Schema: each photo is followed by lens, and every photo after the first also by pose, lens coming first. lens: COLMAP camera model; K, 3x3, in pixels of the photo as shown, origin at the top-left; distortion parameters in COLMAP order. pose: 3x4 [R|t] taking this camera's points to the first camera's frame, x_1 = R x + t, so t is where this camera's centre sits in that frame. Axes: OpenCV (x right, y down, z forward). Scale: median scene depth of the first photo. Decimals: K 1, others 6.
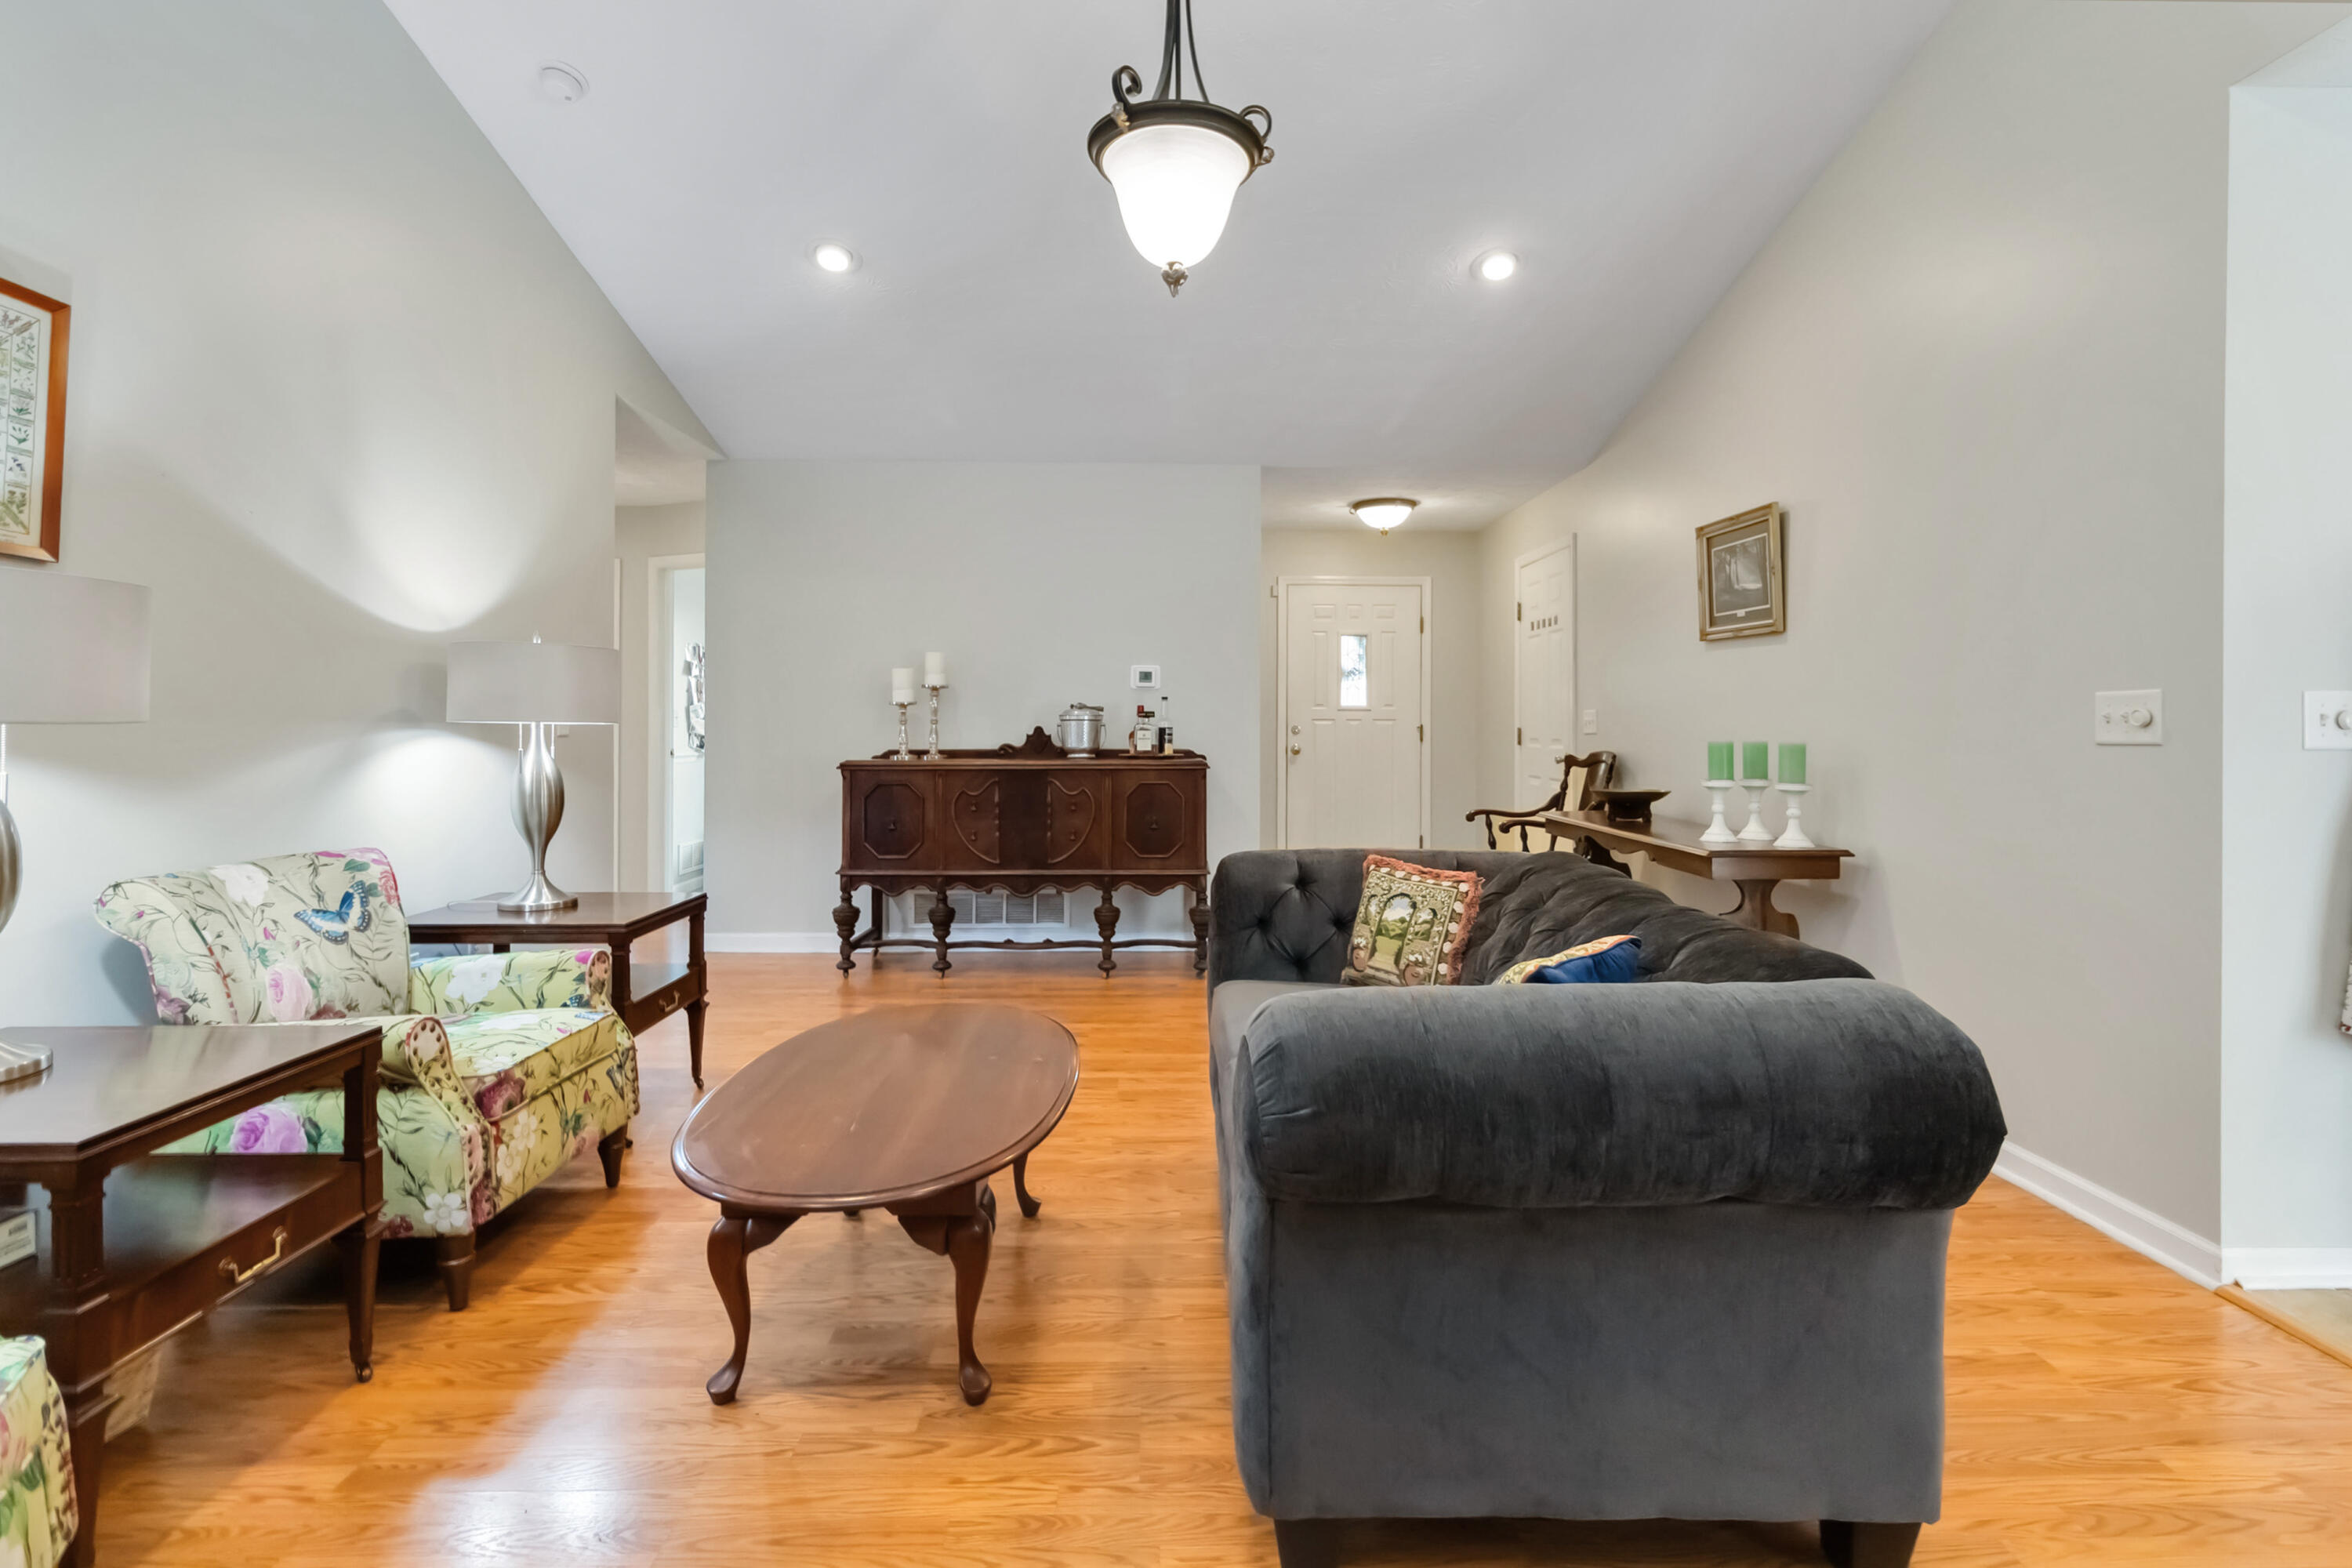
lens RADIAL K [[1094.7, 0, 1158.9], [0, 1094.7, 719.1], [0, 0, 1]] dist [0.001268, 0.000054]
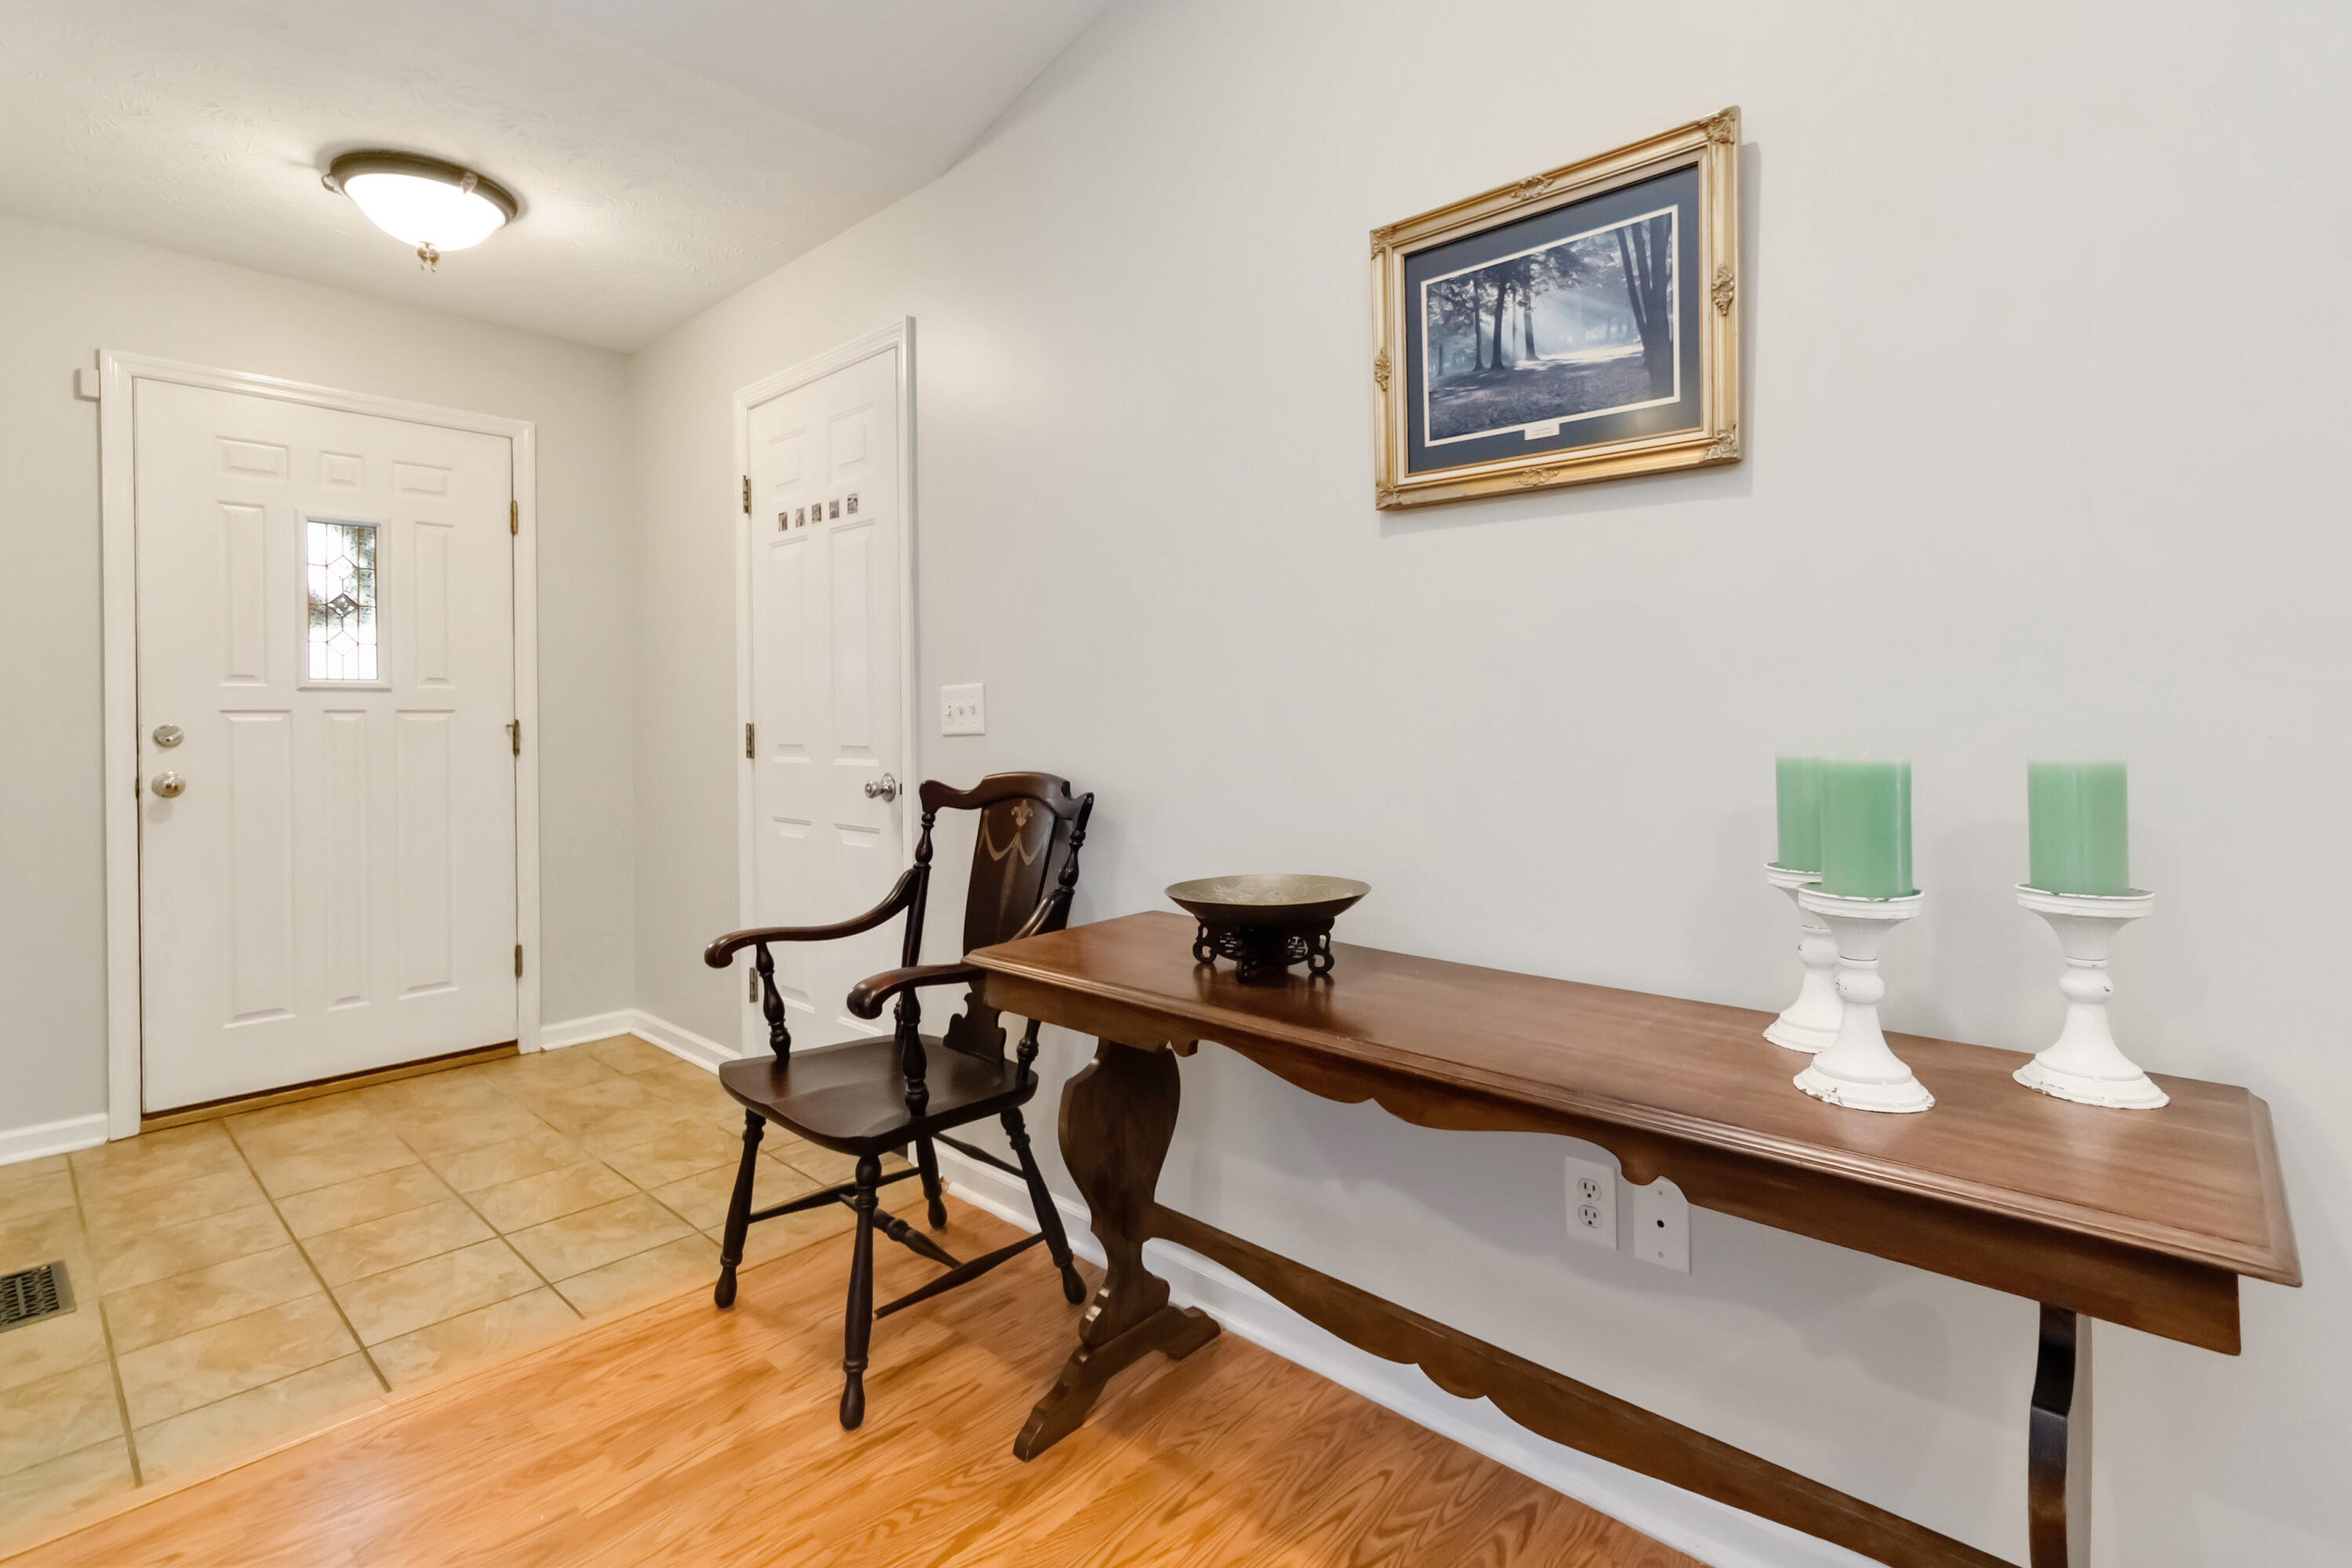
lens RADIAL K [[1094.7, 0, 1192.5], [0, 1094.7, 724.8], [0, 0, 1]] dist [0.001268, 0.000054]
pose [[0.672538, -0.013932, 0.739931, 0.120917], [0.006114, 0.999893, 0.013270, 0.003748], [-0.740037, -0.004401, 0.672551, 0.668624]]
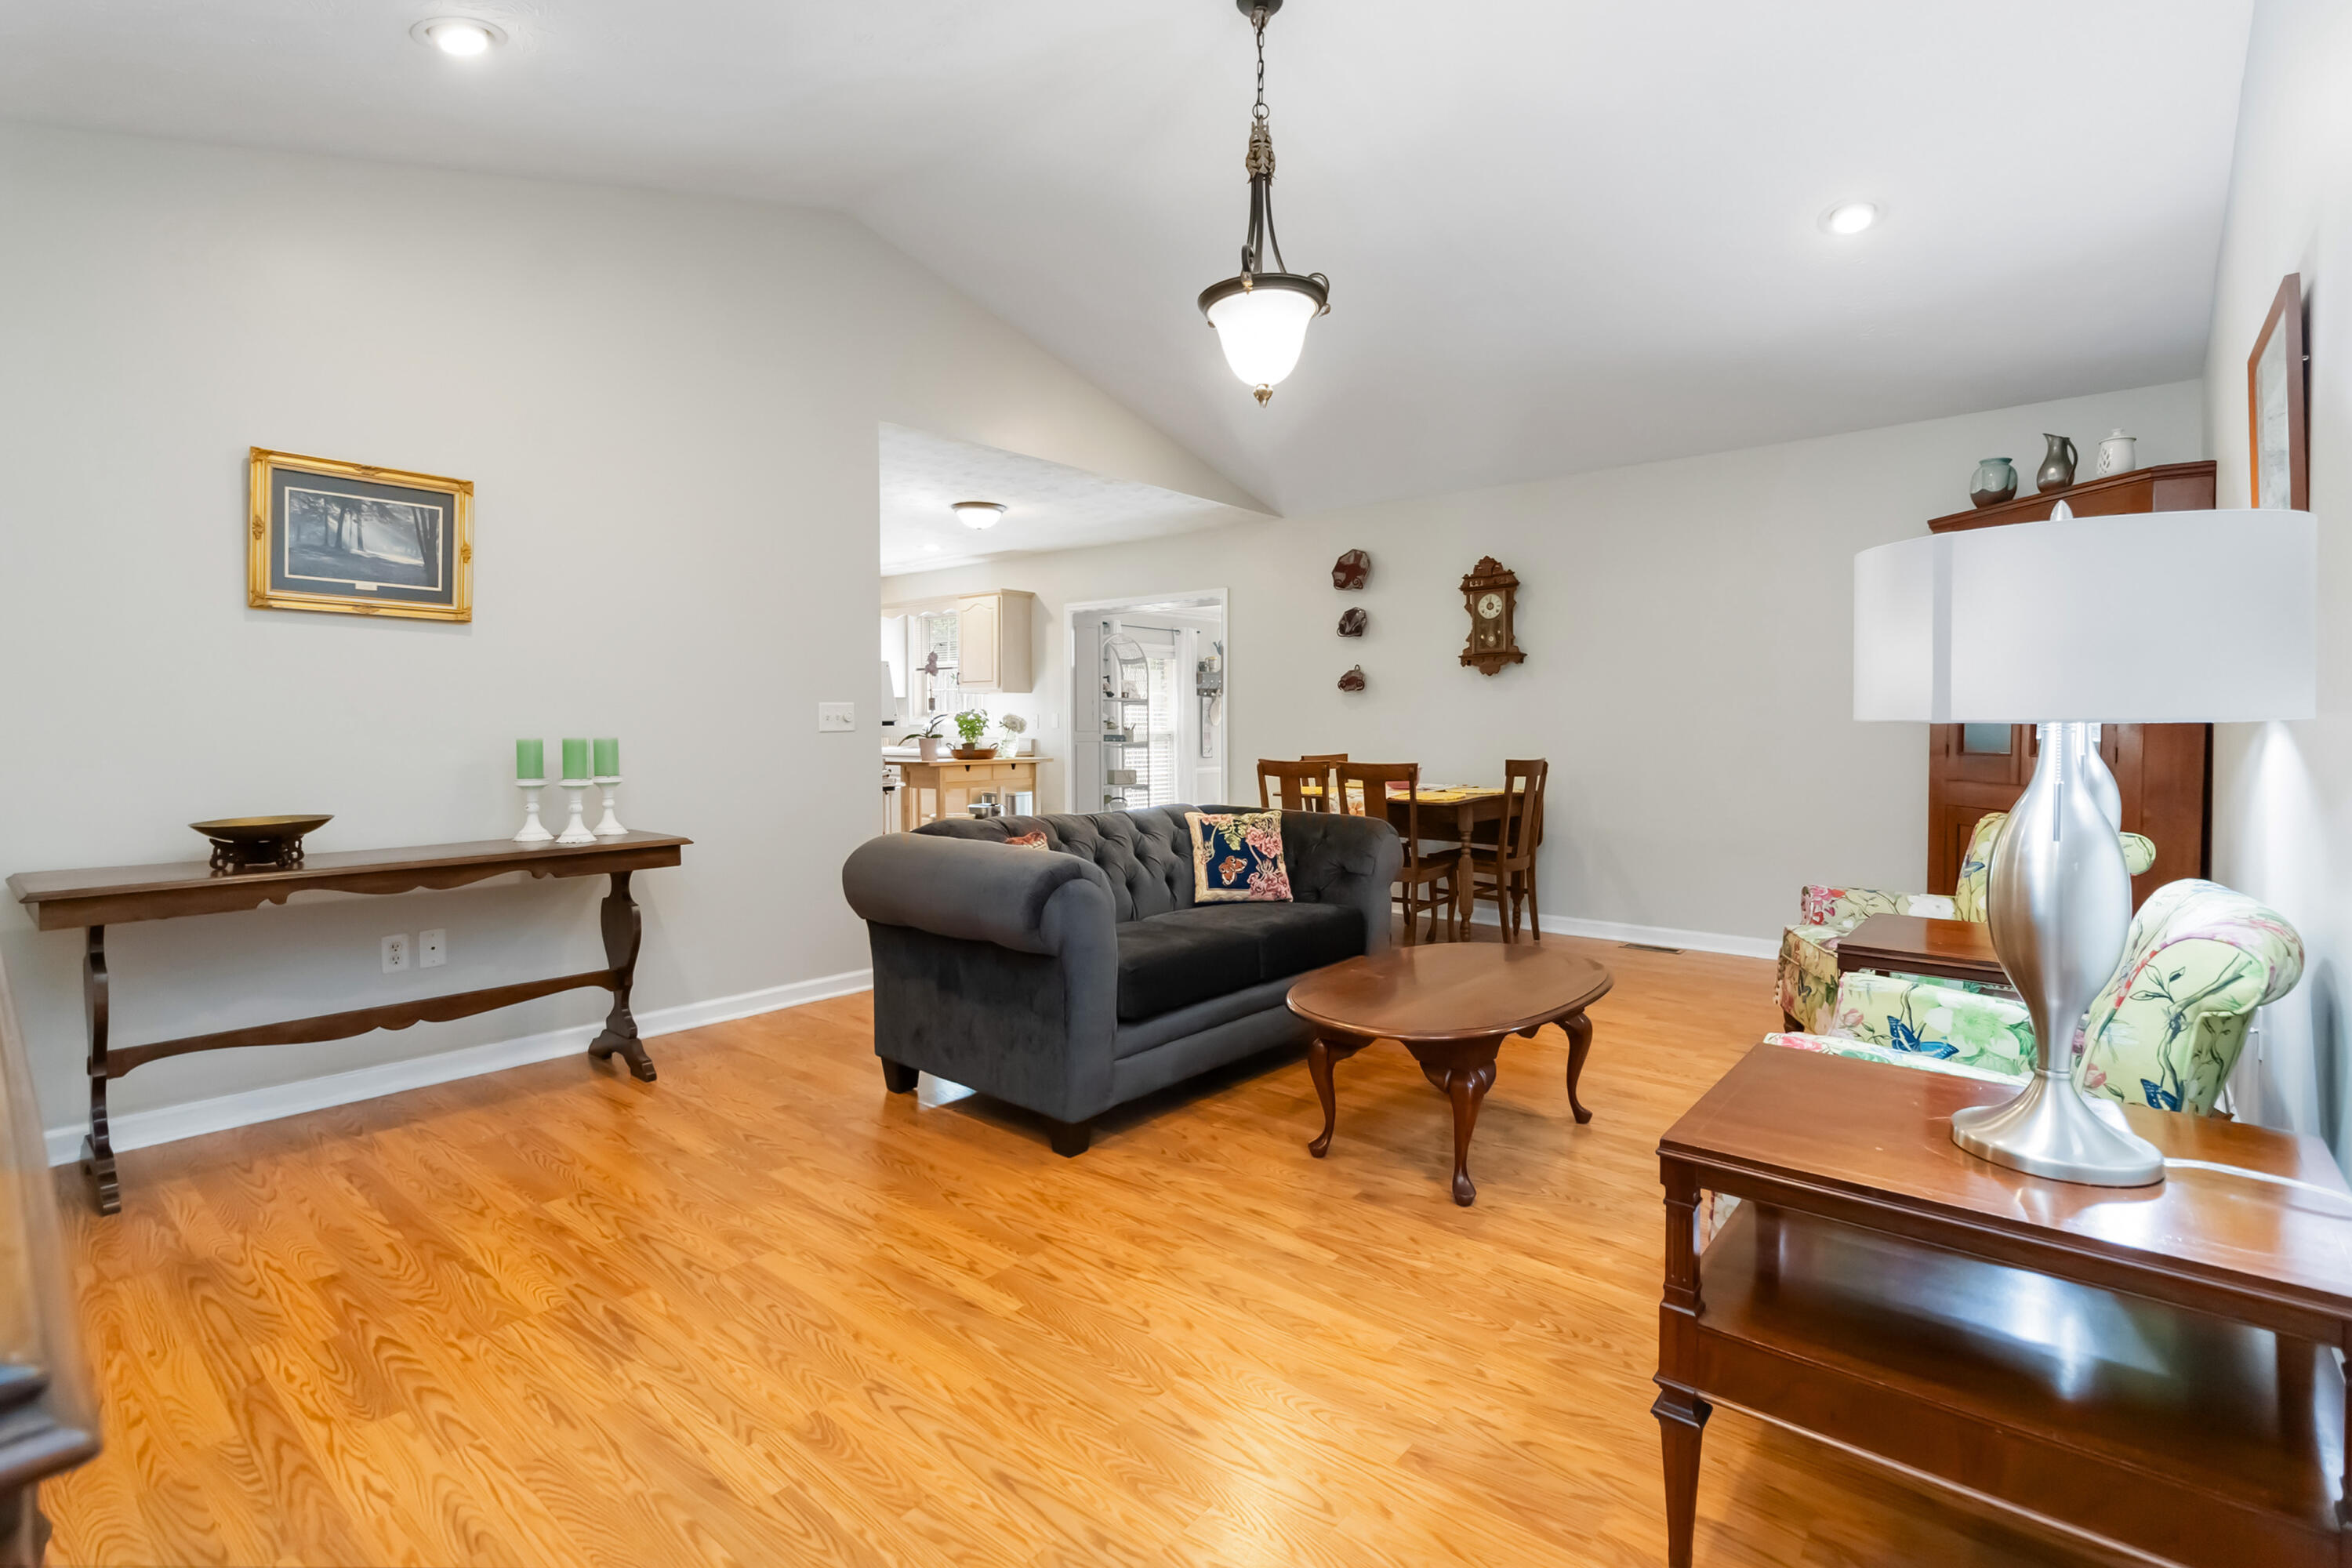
lens RADIAL K [[1094.7, 0, 1167.8], [0, 1094.7, 743.8], [0, 0, 1]] dist [0.001268, 0.000054]
pose [[-0.760727, -0.013812, 0.648926, -0.371474], [-0.003006, 0.999838, 0.017757, 0.004131], [-0.649066, 0.011558, -0.760645, 1.000880]]
